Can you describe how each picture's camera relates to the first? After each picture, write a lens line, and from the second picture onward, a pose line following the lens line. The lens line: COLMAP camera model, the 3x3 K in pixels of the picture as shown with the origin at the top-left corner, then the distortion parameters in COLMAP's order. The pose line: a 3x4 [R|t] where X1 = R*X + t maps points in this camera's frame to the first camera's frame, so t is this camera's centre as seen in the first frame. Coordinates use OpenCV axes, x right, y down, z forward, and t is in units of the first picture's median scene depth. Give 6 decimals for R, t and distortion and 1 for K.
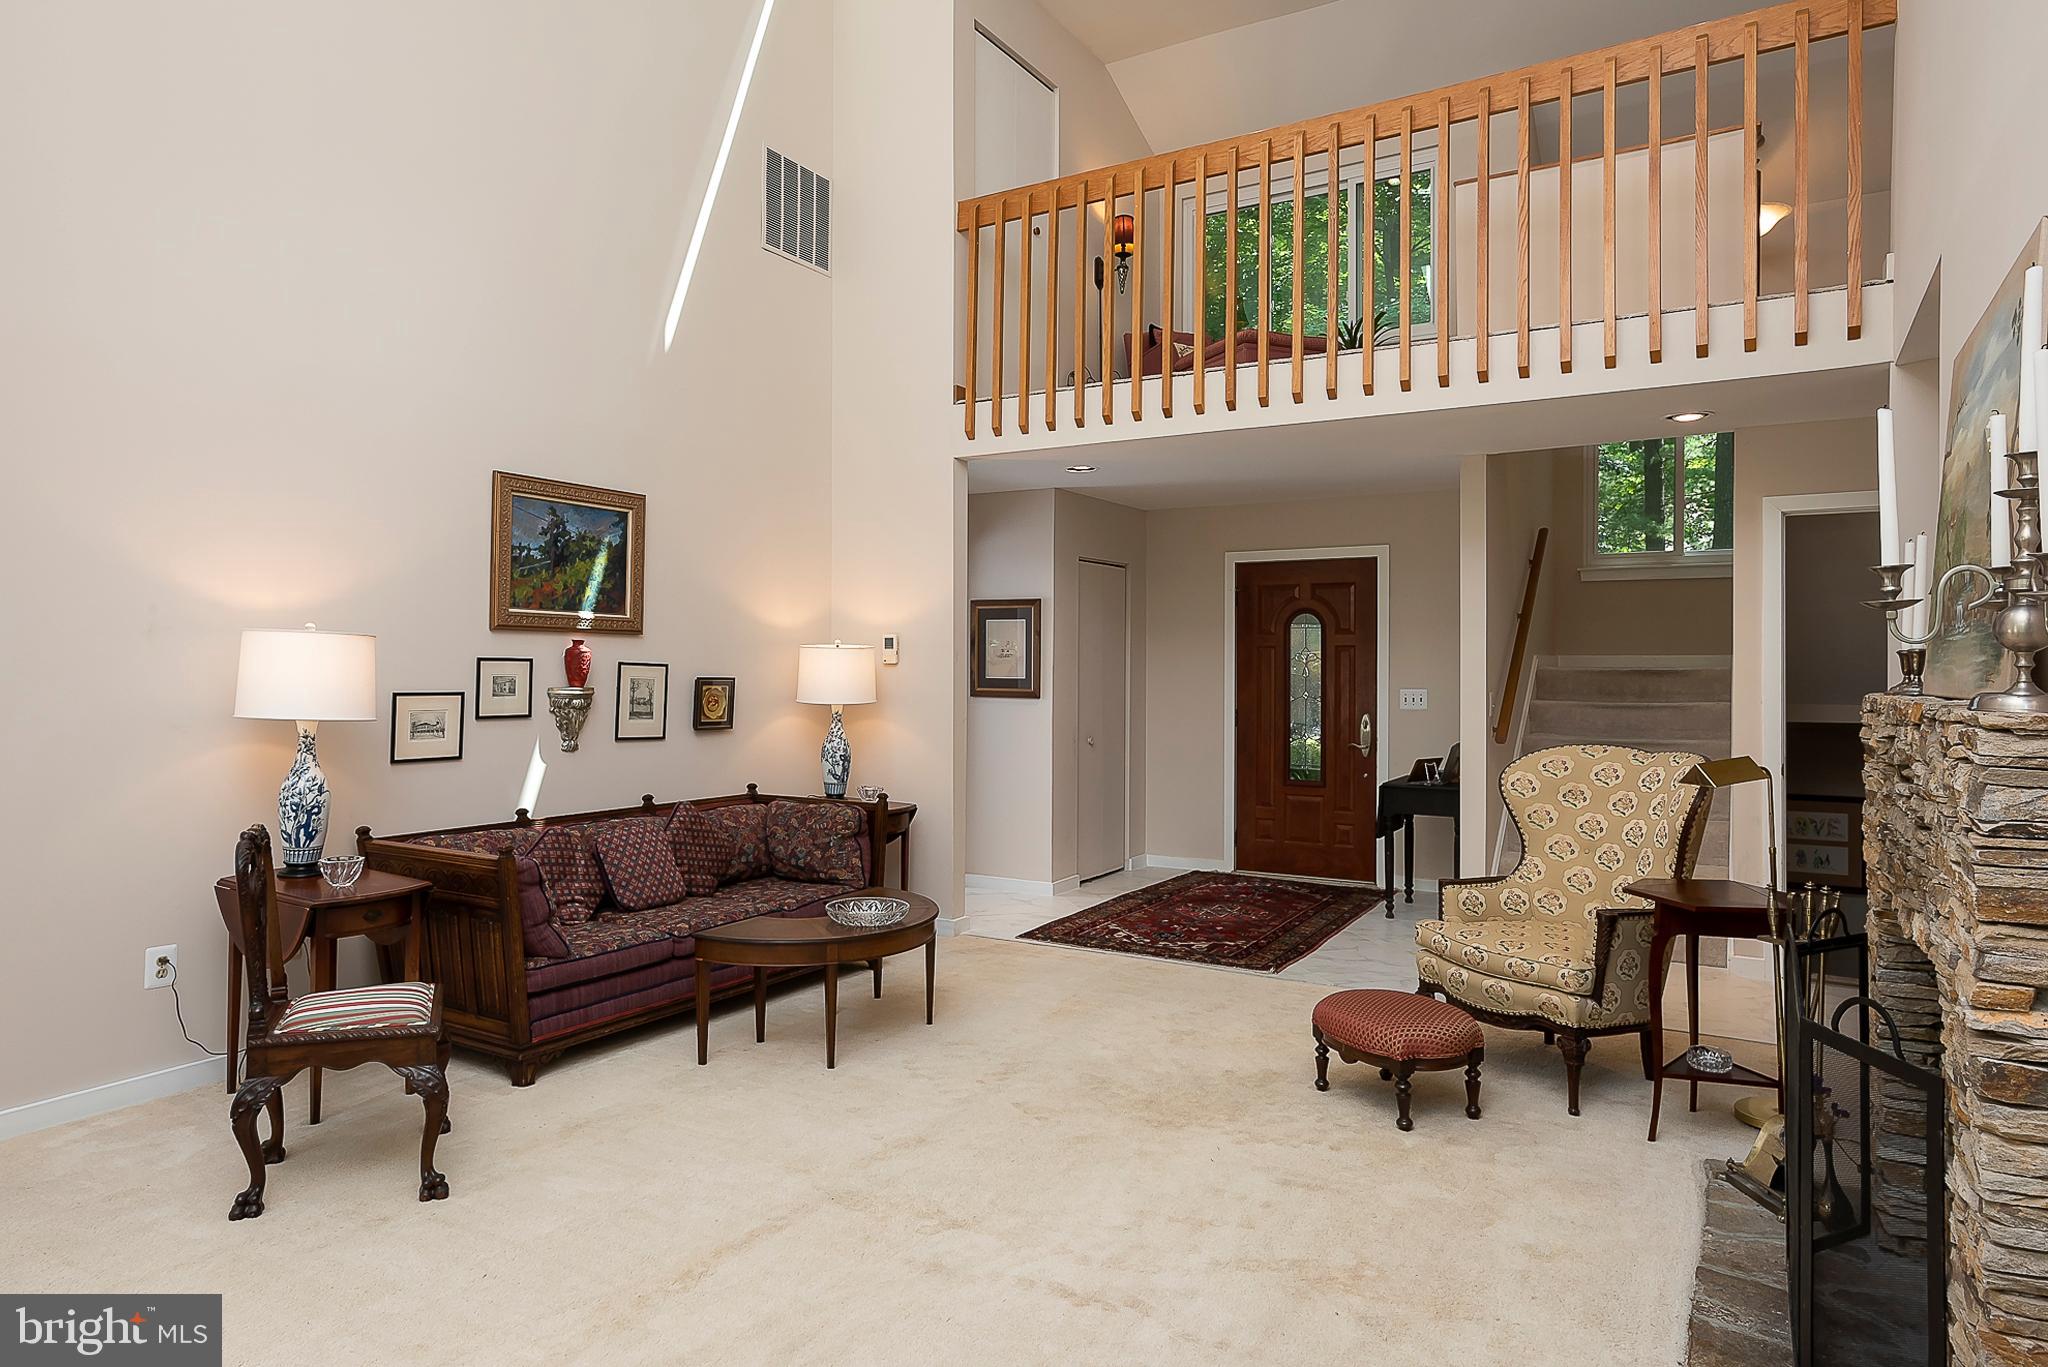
lens RADIAL K [[1237.7, 0, 1032.1], [0, 1237.7, 668.0], [0, 0, 1]] dist [0.000323, 0.001075]
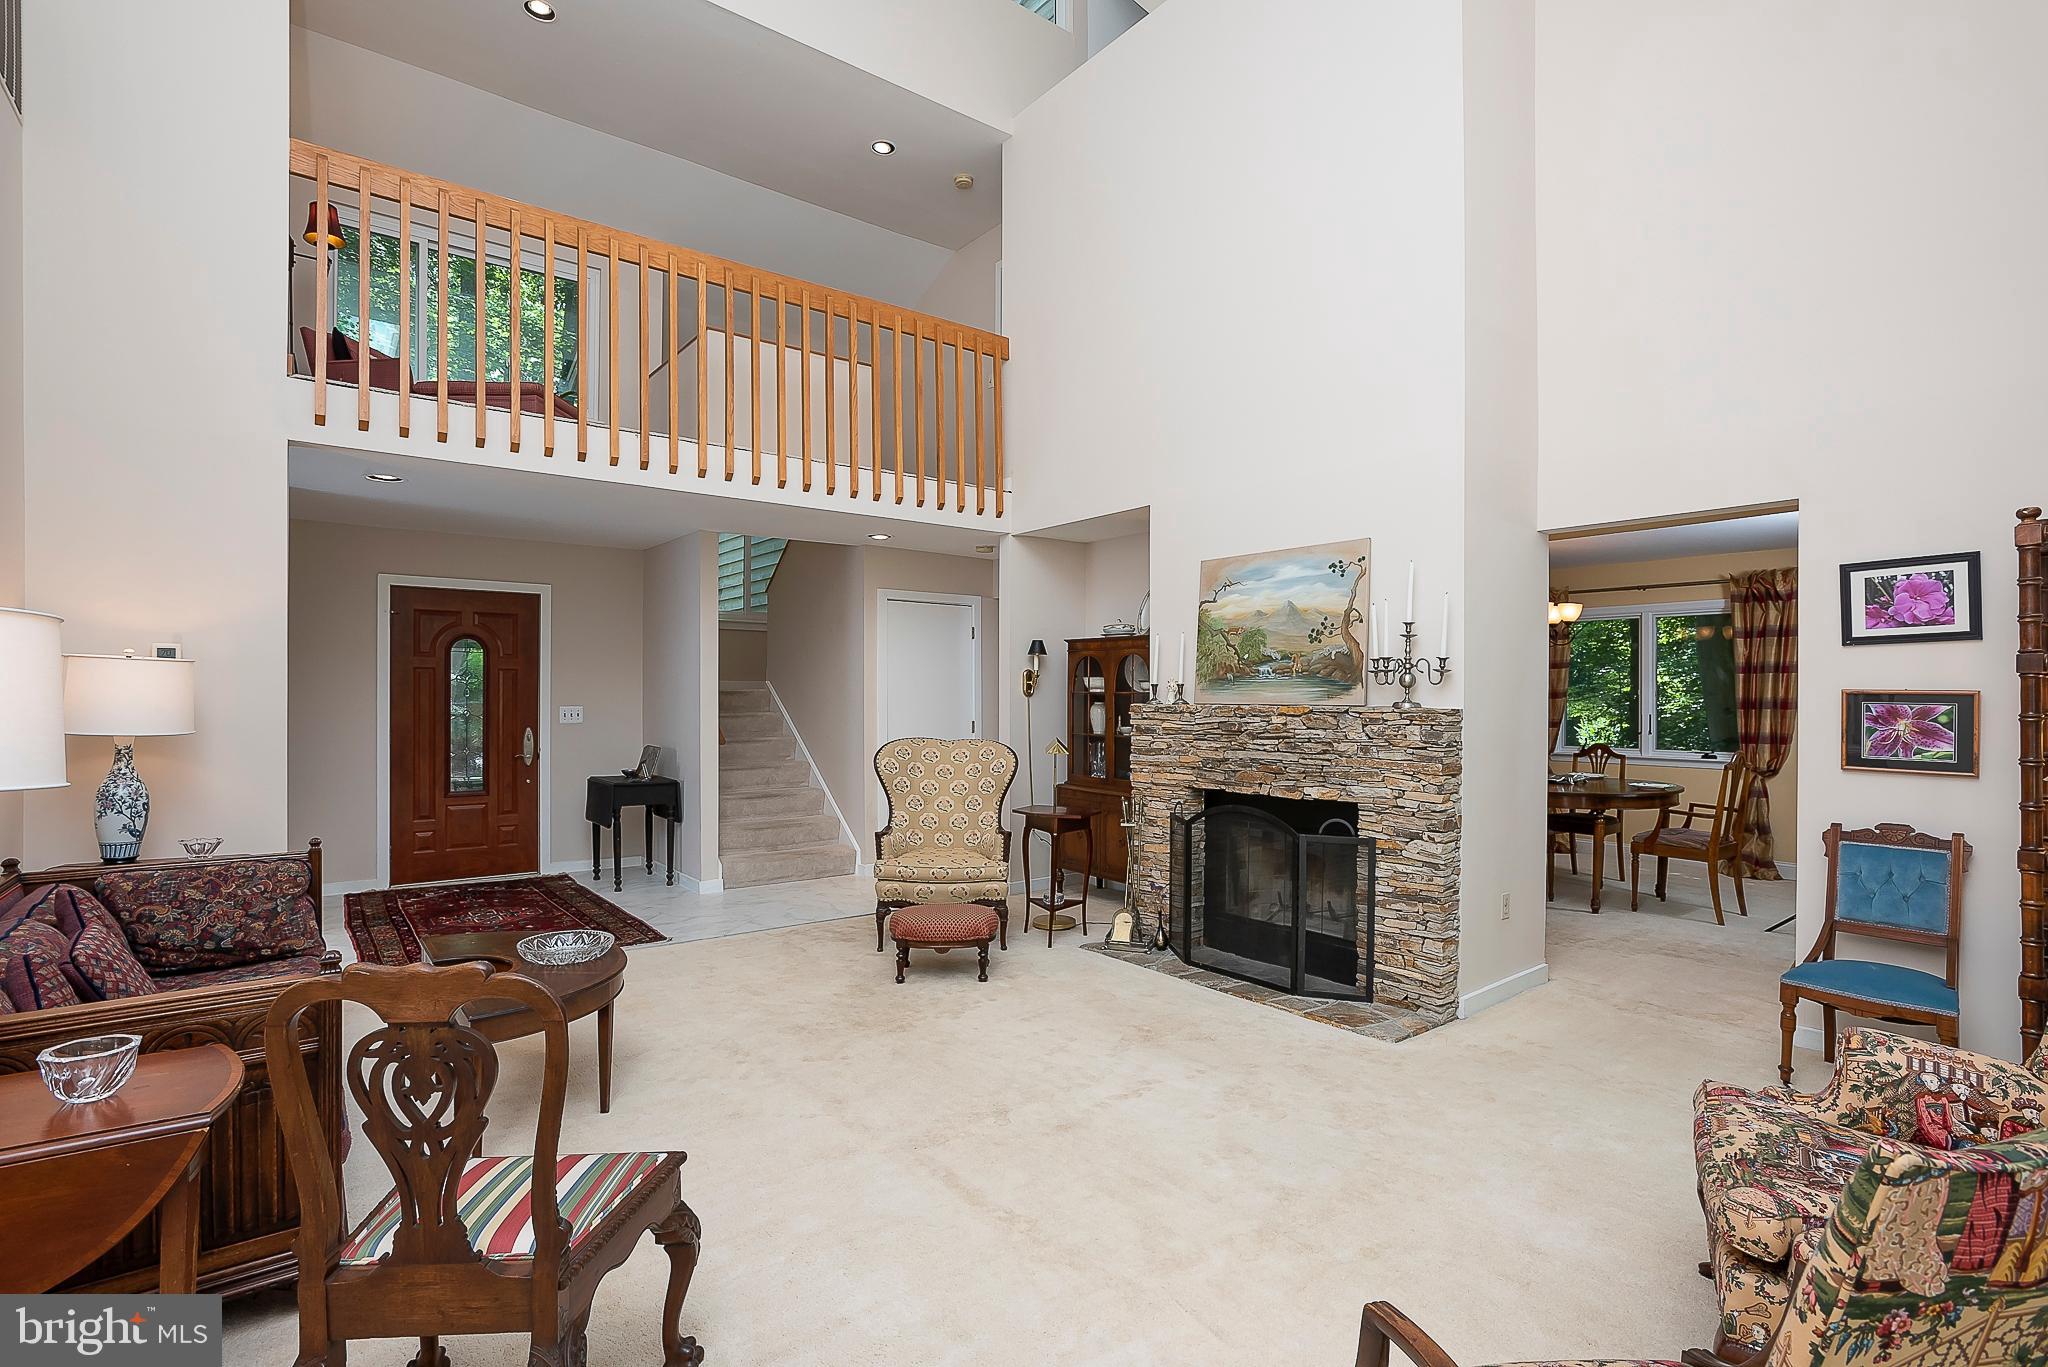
lens RADIAL K [[966.1, 0, 1029.2], [0, 966.1, 695.7], [0, 0, 1]] dist [-0.033886, 0.000885]
pose [[0.358863, -0.002867, 0.933386, -0.549749], [-0.005798, 0.999969, 0.005301, -0.001138], [-0.933372, -0.007314, 0.358836, 0.330489]]
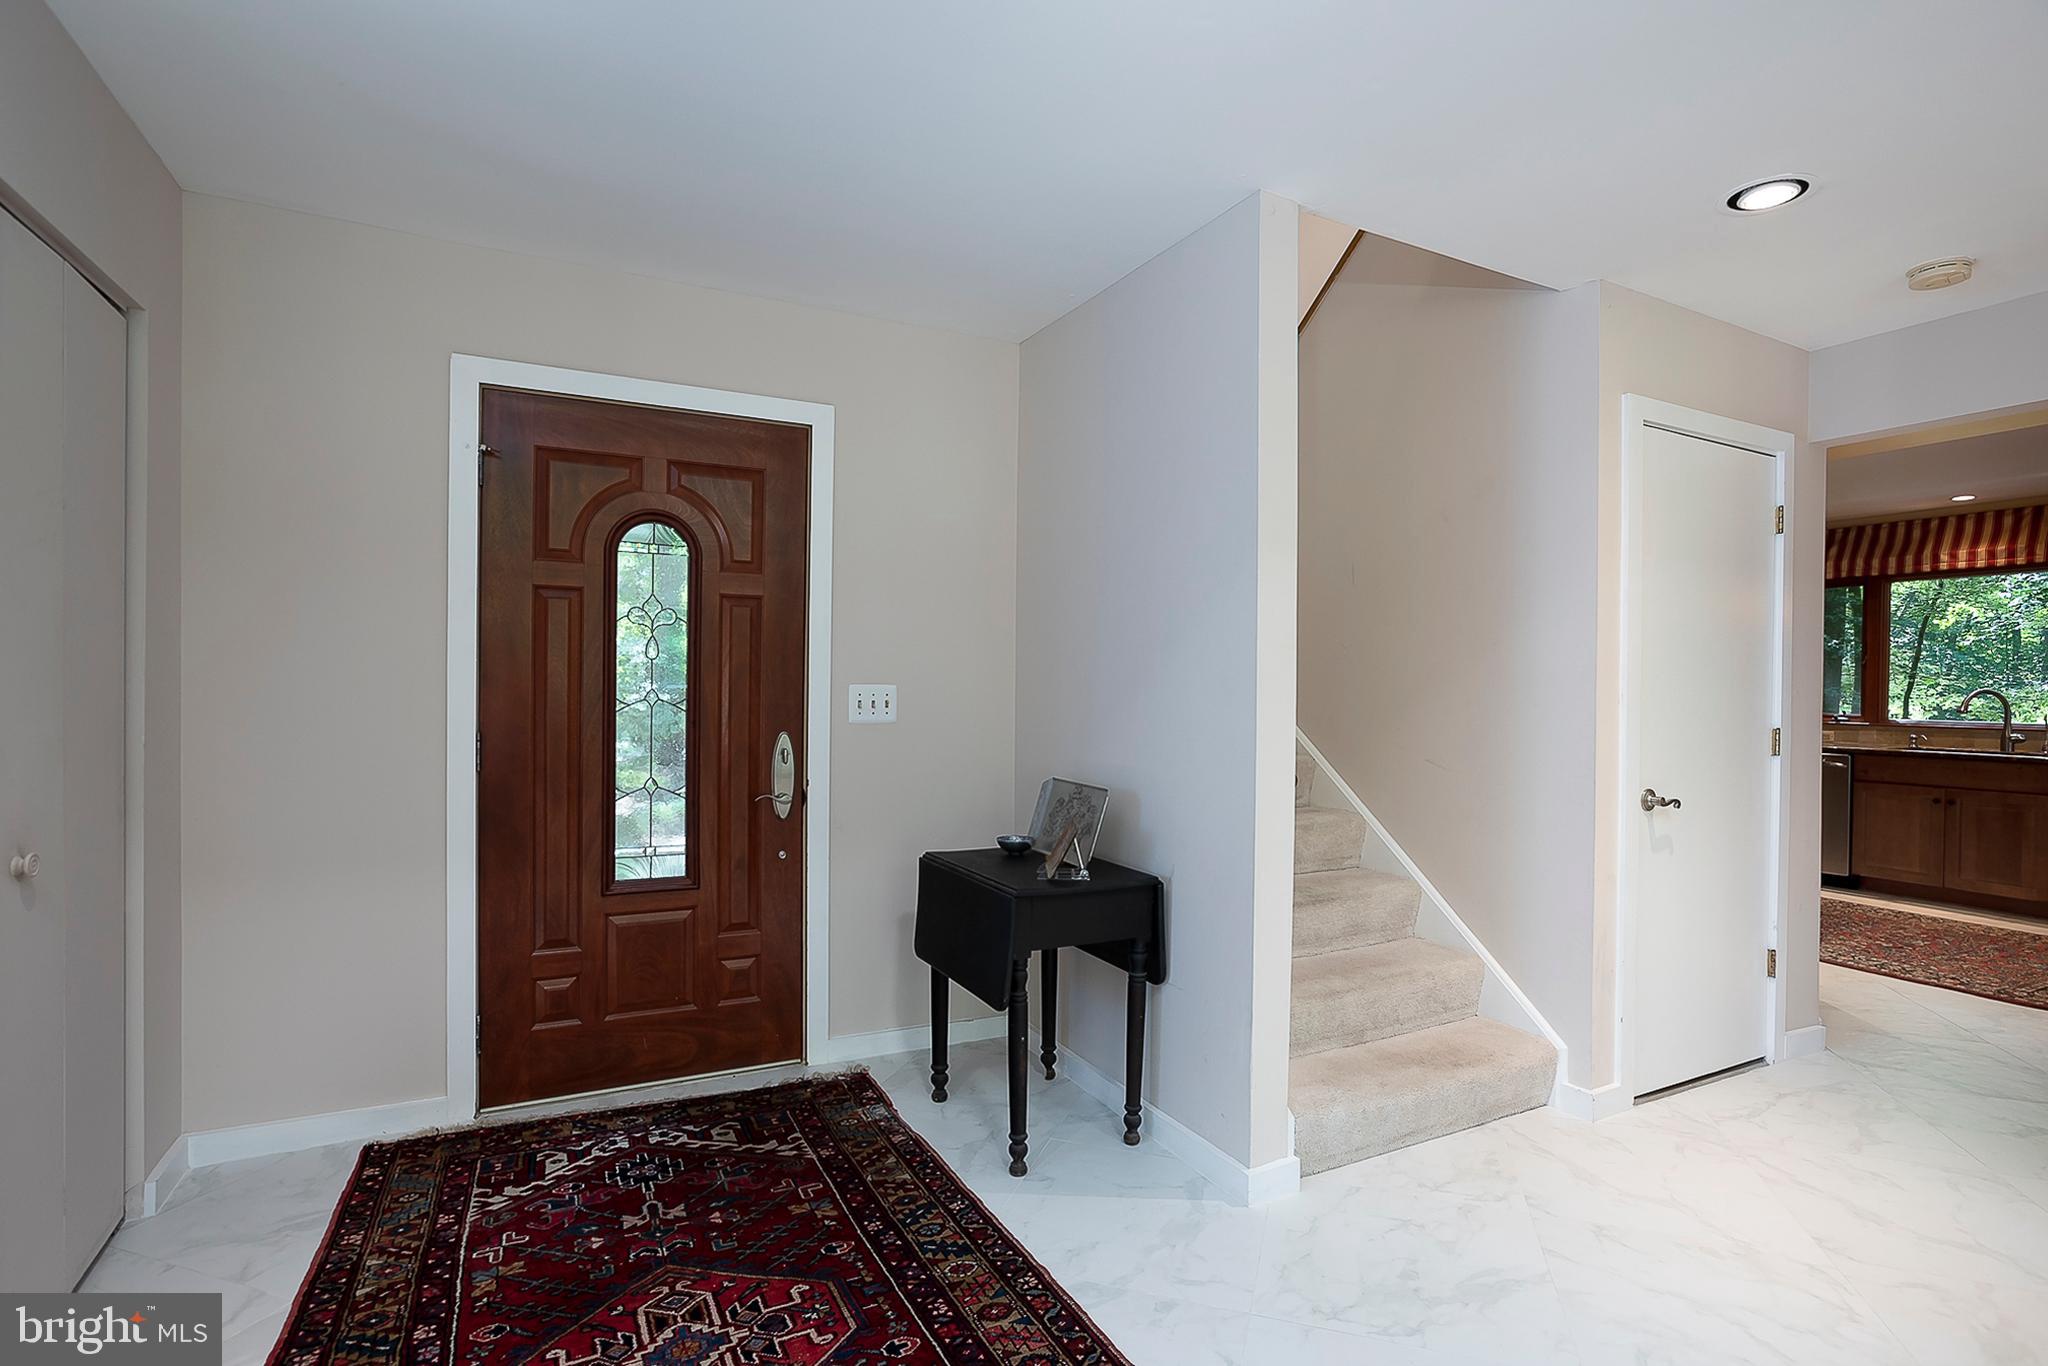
lens RADIAL K [[966.1, 0, 1021.2], [0, 966.1, 700.6], [0, 0, 1]] dist [-0.033886, 0.000885]
pose [[0.527980, -0.005579, 0.849239, -0.018724], [-0.012273, 0.999824, 0.014198, 0.023297], [-0.849168, -0.017919, 0.527818, 0.977785]]
